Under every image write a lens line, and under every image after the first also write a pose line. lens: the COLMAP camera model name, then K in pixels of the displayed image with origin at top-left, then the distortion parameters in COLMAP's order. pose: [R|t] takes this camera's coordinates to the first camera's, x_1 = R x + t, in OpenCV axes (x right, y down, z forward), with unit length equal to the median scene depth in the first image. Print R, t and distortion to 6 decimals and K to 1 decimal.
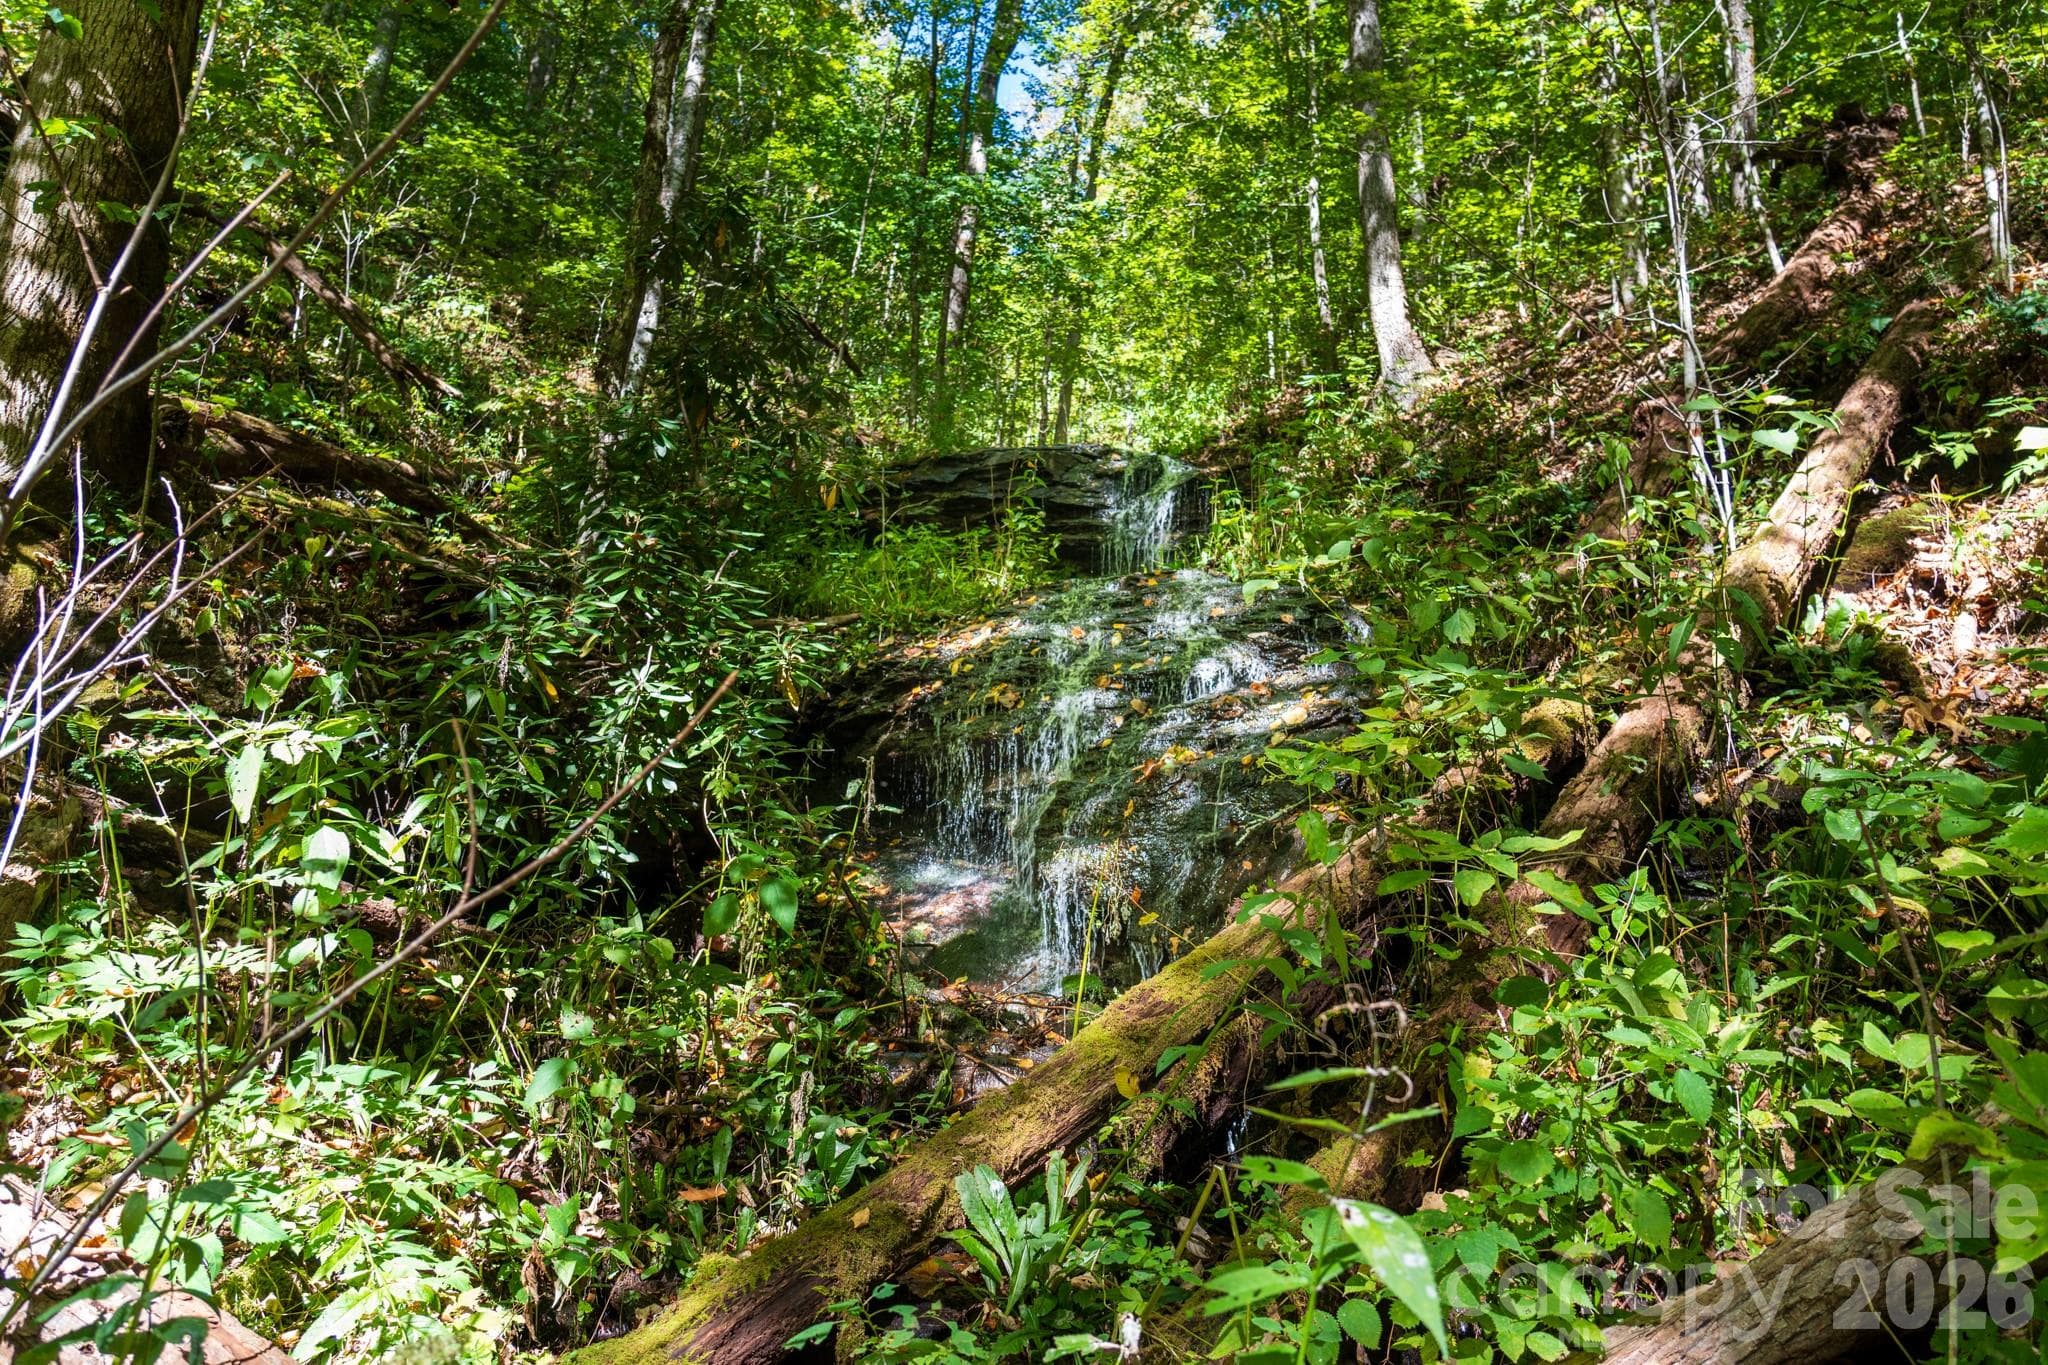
lens RADIAL K [[1402.0, 0, 1024.0], [0, 1402.0, 682.5], [0, 0, 1]] dist [-0.003894, -0.000047]
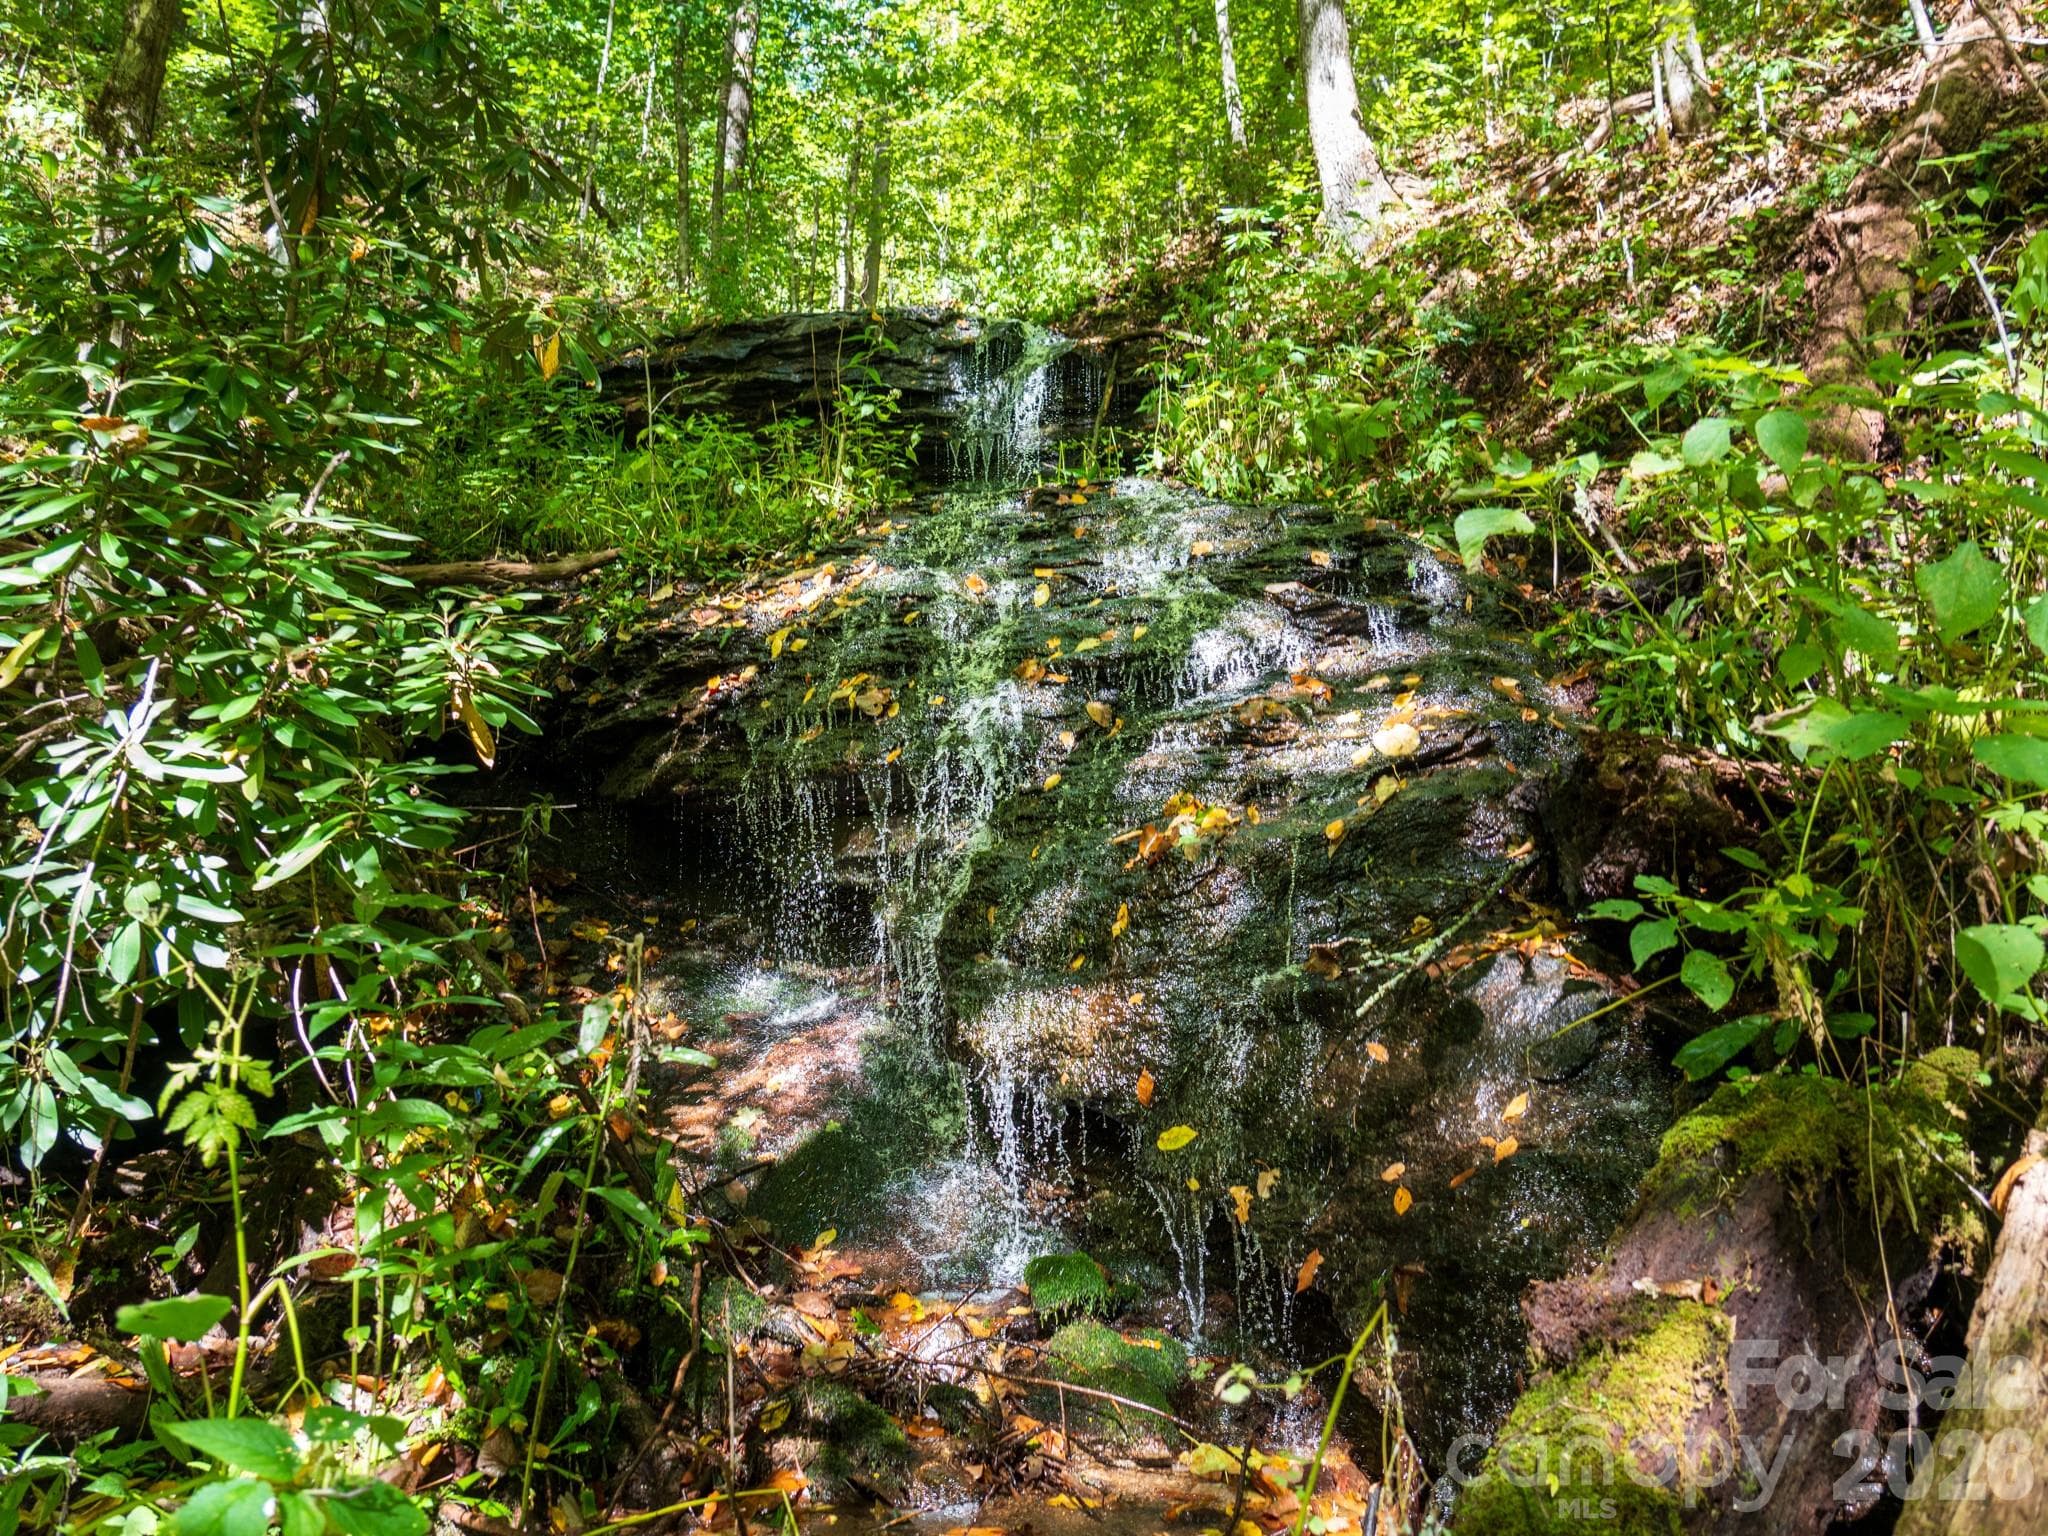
lens RADIAL K [[1587.9, 0, 1024.0], [0, 1587.9, 768.0], [0, 0, 1]] dist [-0.026302, 0.007143]
pose [[0.992045, -0.030715, 0.122080, -0.028548], [0.018003, 0.994425, 0.103898, -0.027114], [-0.124591, -0.100874, 0.987067, 0.297409]]
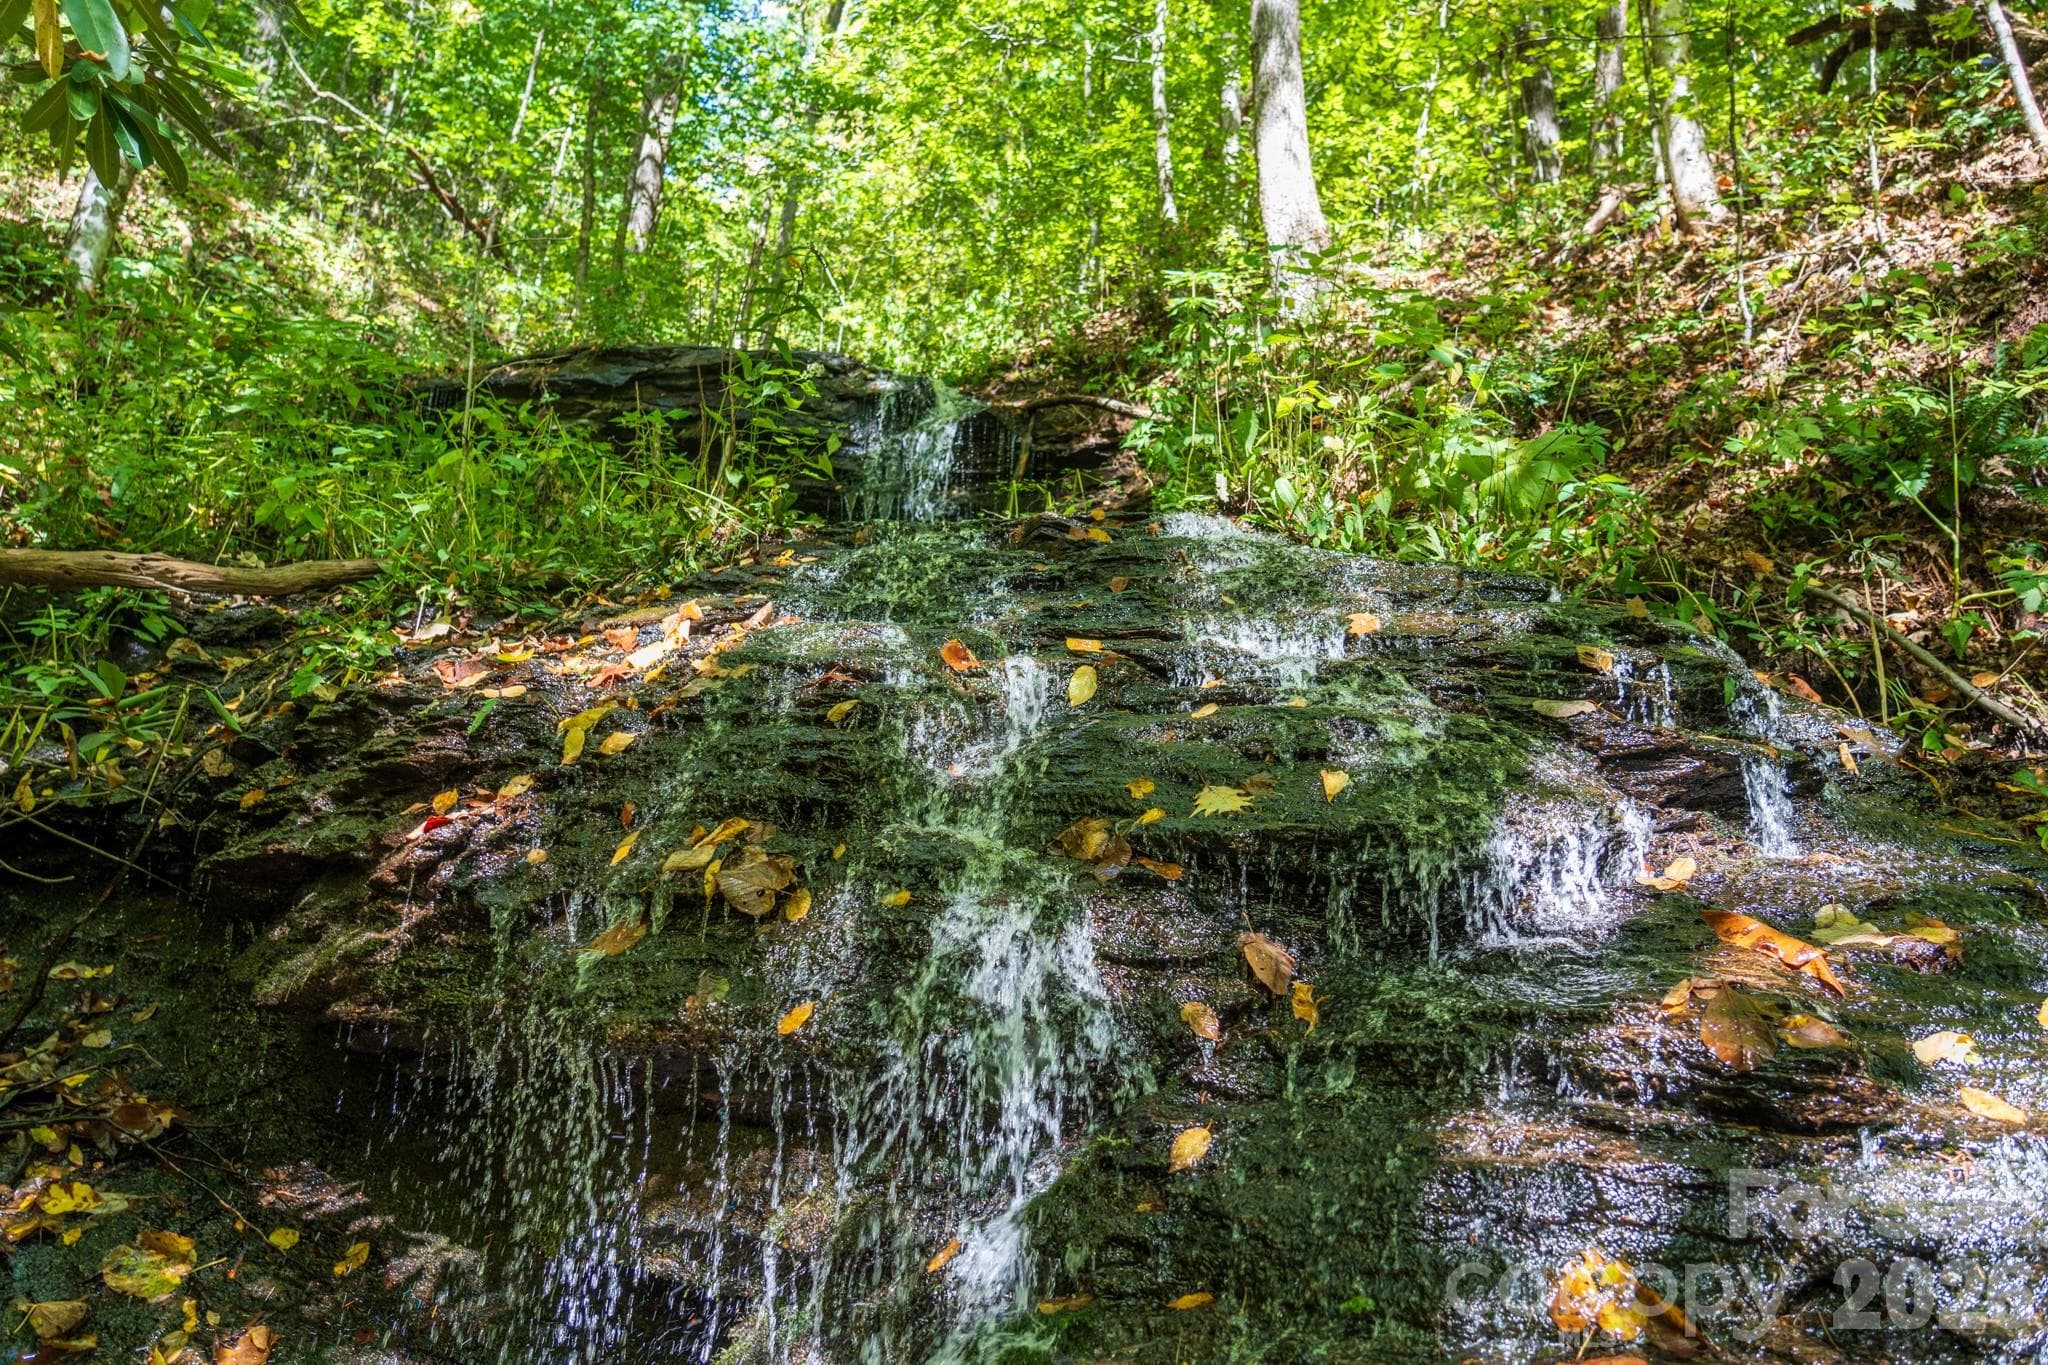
lens RADIAL K [[1402.0, 0, 1024.0], [0, 1402.0, 682.5], [0, 0, 1]] dist [-0.003894, -0.000047]
pose [[0.971346, 0.058235, 0.230425, -0.024060], [-0.060193, 0.998186, 0.001473, -0.030336], [-0.229922, -0.015300, 0.973089, 0.662187]]
